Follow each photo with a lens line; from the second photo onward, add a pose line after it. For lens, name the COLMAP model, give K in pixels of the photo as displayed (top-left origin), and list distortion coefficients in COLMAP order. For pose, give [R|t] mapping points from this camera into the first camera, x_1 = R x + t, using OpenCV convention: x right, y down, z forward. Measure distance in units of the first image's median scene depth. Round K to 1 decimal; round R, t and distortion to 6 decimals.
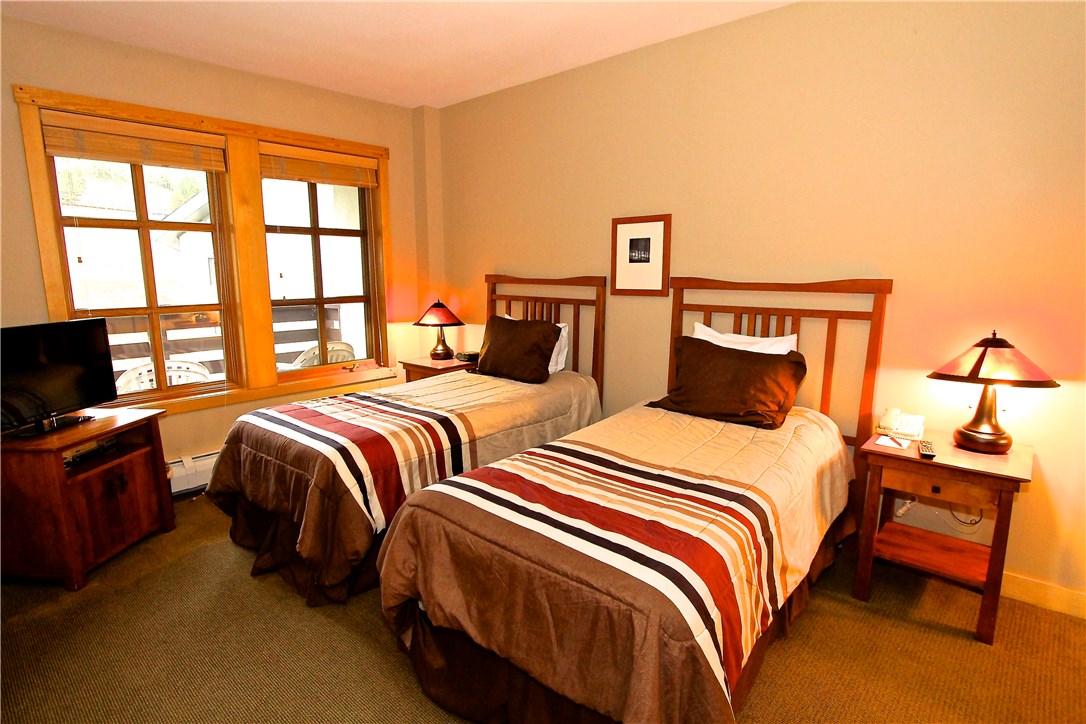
lens RADIAL K [[558.3, 0, 543.0], [0, 558.3, 362.0], [0, 0, 1]] dist [-0.000677, -0.000175]
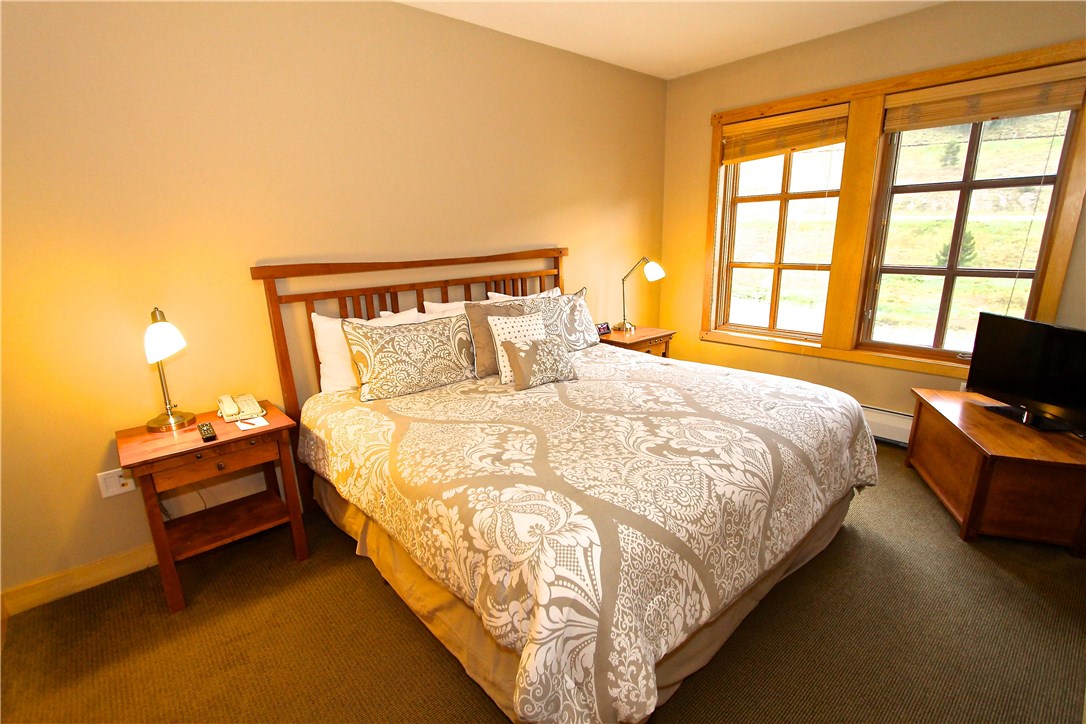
lens RADIAL K [[505.6, 0, 539.8], [0, 505.6, 371.9], [0, 0, 1]] dist [-0.011838, -0.000114]
pose [[-0.119441, 0.268992, -0.955708, 0.548579], [-0.147890, 0.947039, 0.285035, -0.108993], [0.981765, 0.175385, -0.073334, 0.588916]]
